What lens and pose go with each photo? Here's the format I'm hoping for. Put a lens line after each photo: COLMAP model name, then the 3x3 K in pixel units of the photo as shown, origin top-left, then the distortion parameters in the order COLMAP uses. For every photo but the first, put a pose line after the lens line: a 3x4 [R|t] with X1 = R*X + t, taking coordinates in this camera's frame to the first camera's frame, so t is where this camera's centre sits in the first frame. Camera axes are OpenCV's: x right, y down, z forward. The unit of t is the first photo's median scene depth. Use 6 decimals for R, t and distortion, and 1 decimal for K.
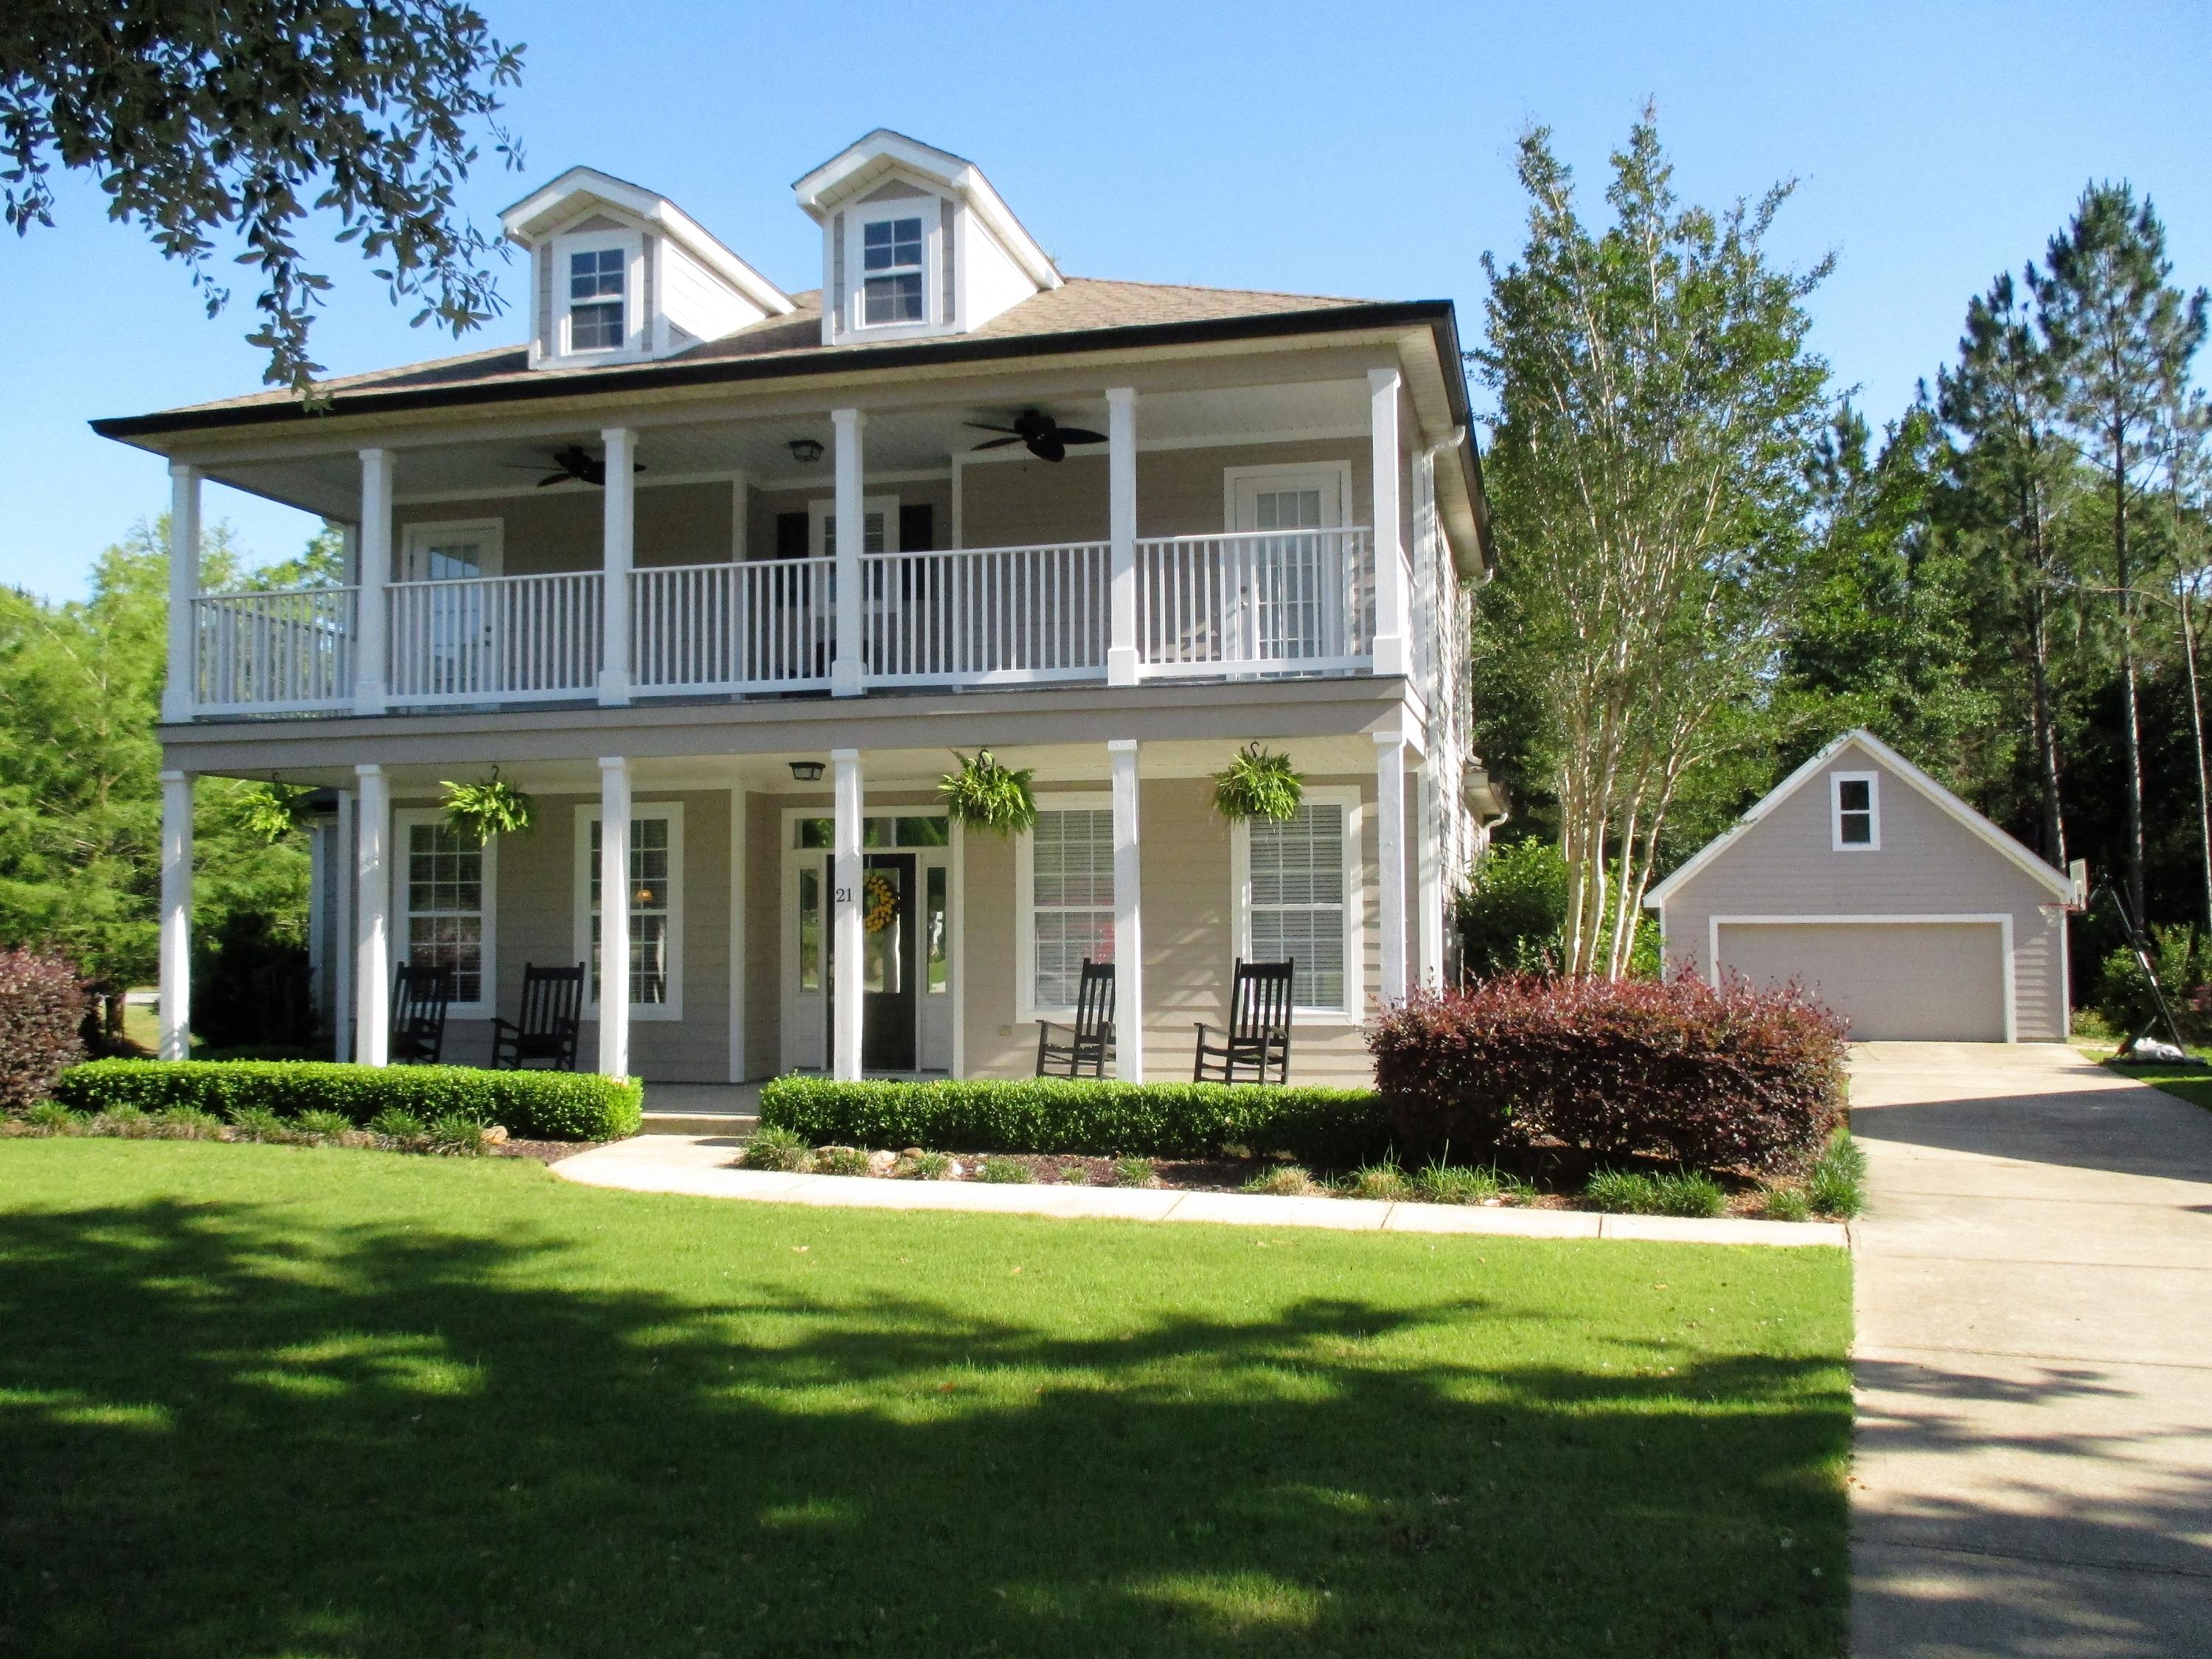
lens RADIAL K [[1832.7, 0, 1106.0], [0, 1832.7, 829.5], [0, 0, 1]] dist [-0.032313, 0.005738]
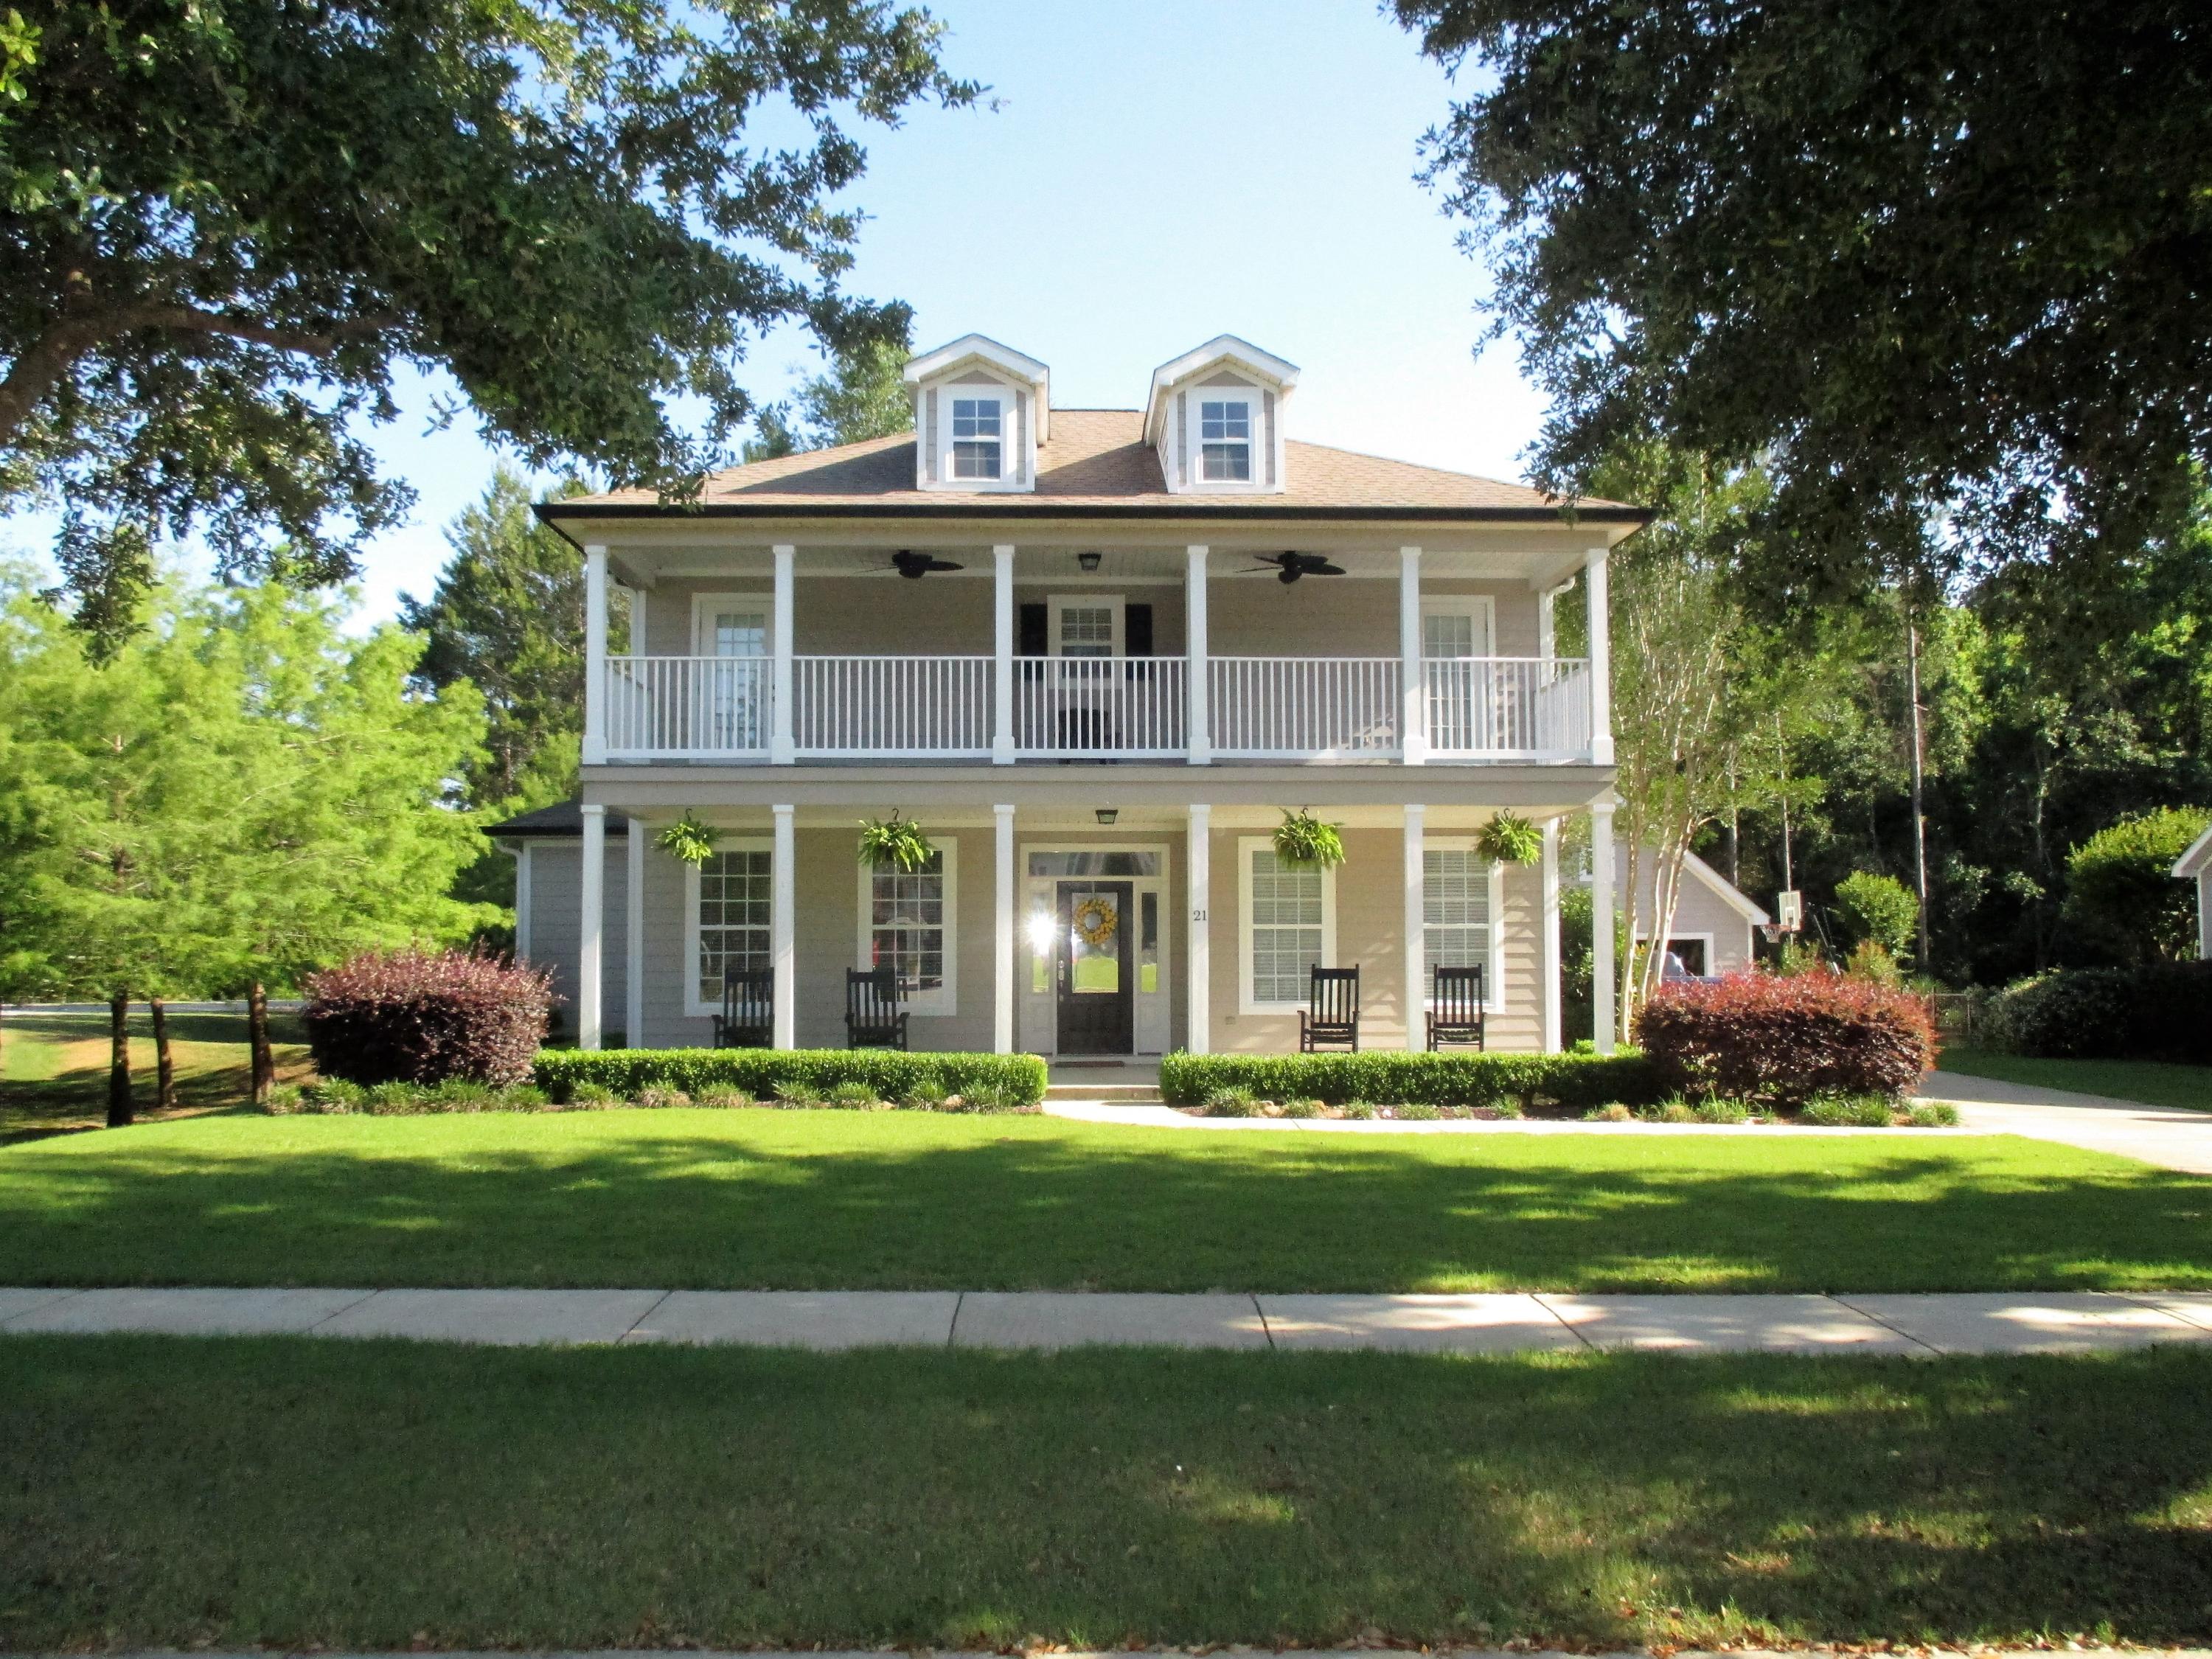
lens RADIAL K [[1832.7, 0, 1106.0], [0, 1832.7, 829.5], [0, 0, 1]] dist [-0.032313, 0.005738]
pose [[0.963997, 0.020527, 0.265119, -0.545232], [-0.018442, 0.999776, -0.010354, -0.010782], [-0.265272, 0.005092, 0.964160, -0.247528]]
